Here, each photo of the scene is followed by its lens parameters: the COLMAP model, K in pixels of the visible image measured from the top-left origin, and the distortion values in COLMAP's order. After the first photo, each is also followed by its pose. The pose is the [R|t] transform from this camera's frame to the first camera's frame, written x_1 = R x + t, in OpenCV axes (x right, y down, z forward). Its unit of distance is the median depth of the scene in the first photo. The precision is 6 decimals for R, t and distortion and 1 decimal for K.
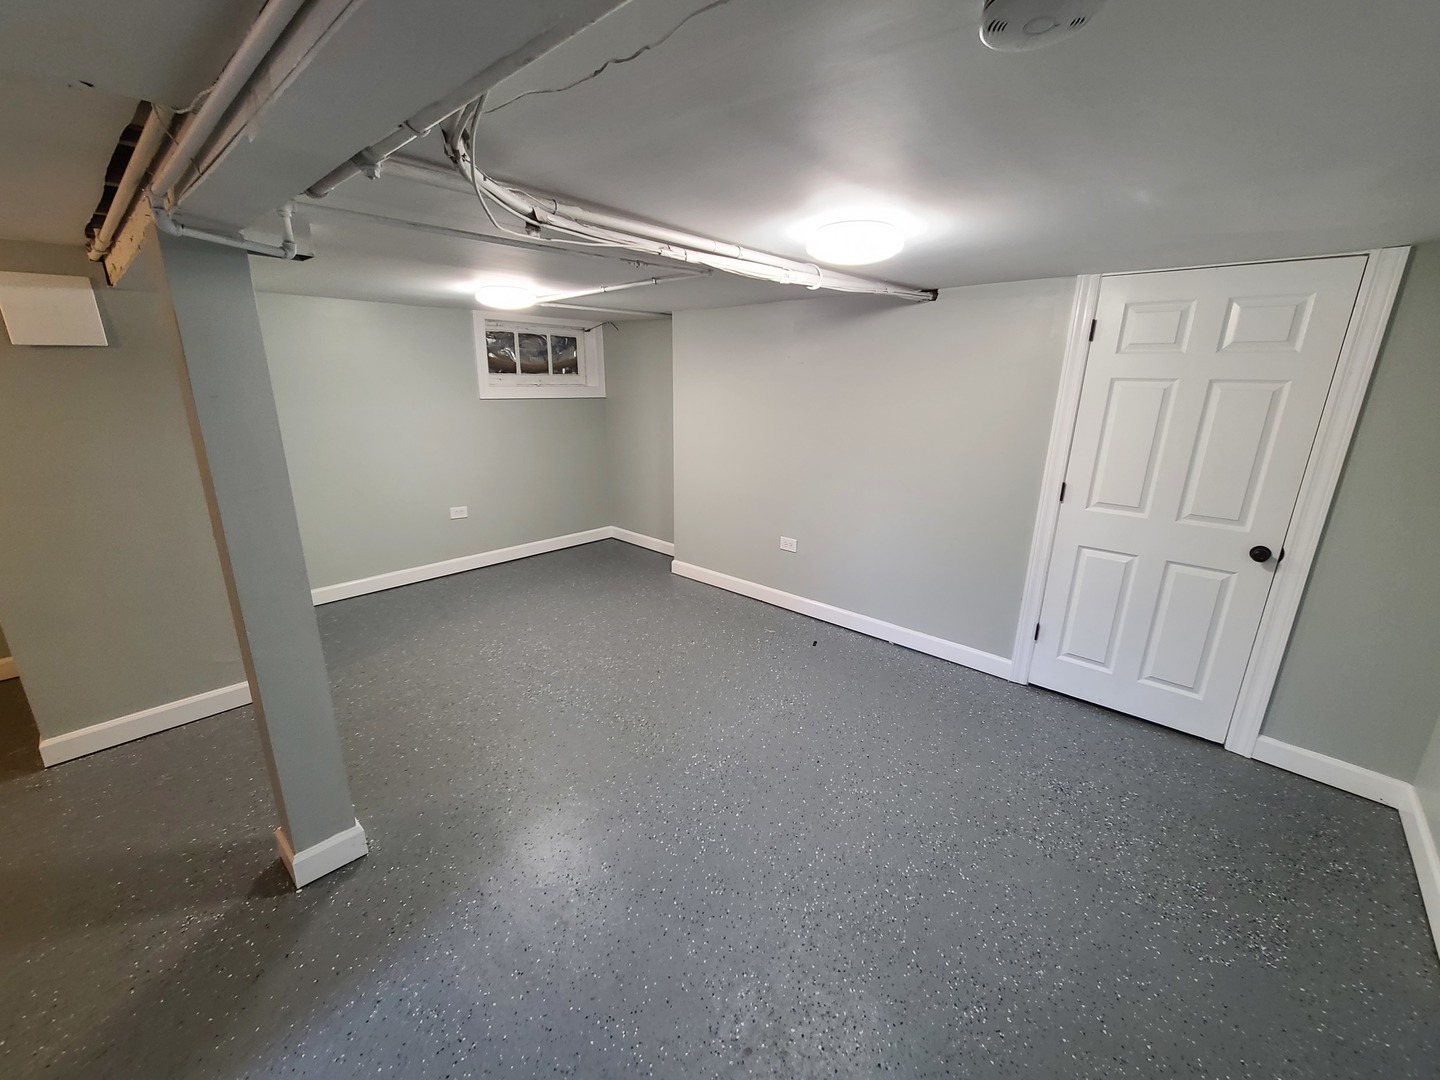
lens RADIAL K [[581.8, 0, 720.0], [0, 581.8, 540.0], [0, 0, 1]] dist [0.000180, 0.000030]
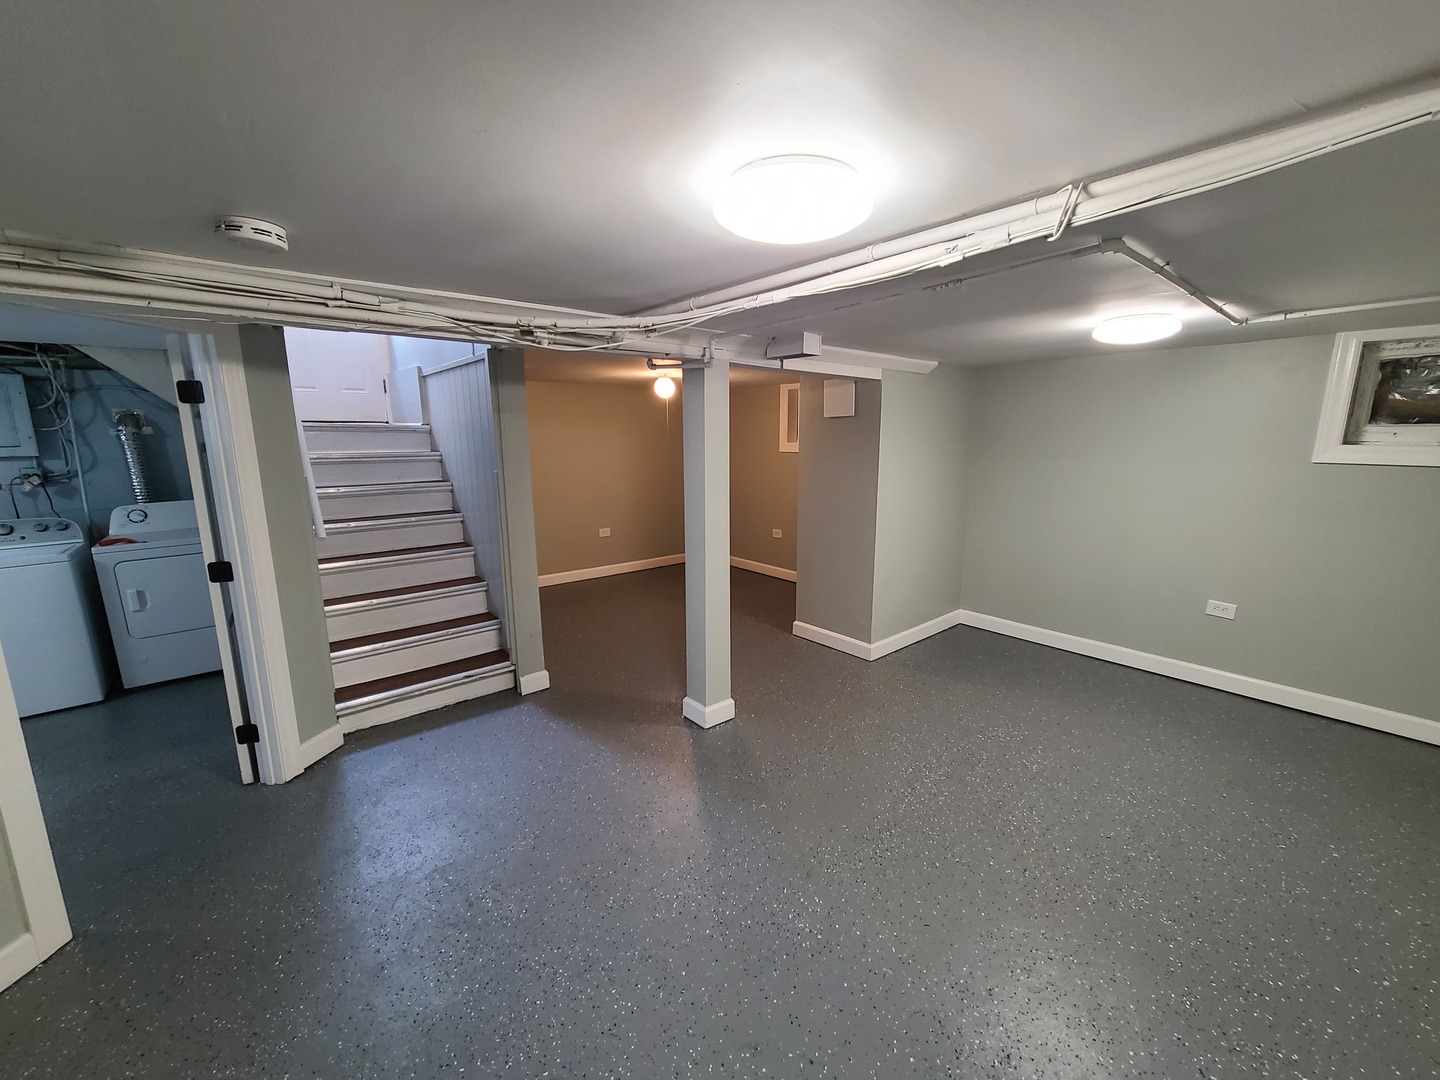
lens RADIAL K [[581.8, 0, 720.0], [0, 581.8, 540.0], [0, 0, 1]] dist [0.000180, 0.000030]
pose [[-0.128632, 0.170290, -0.976962, 0.822220], [-0.263950, 0.943732, 0.199251, -0.261764], [0.955921, 0.283499, -0.076446, 0.993642]]
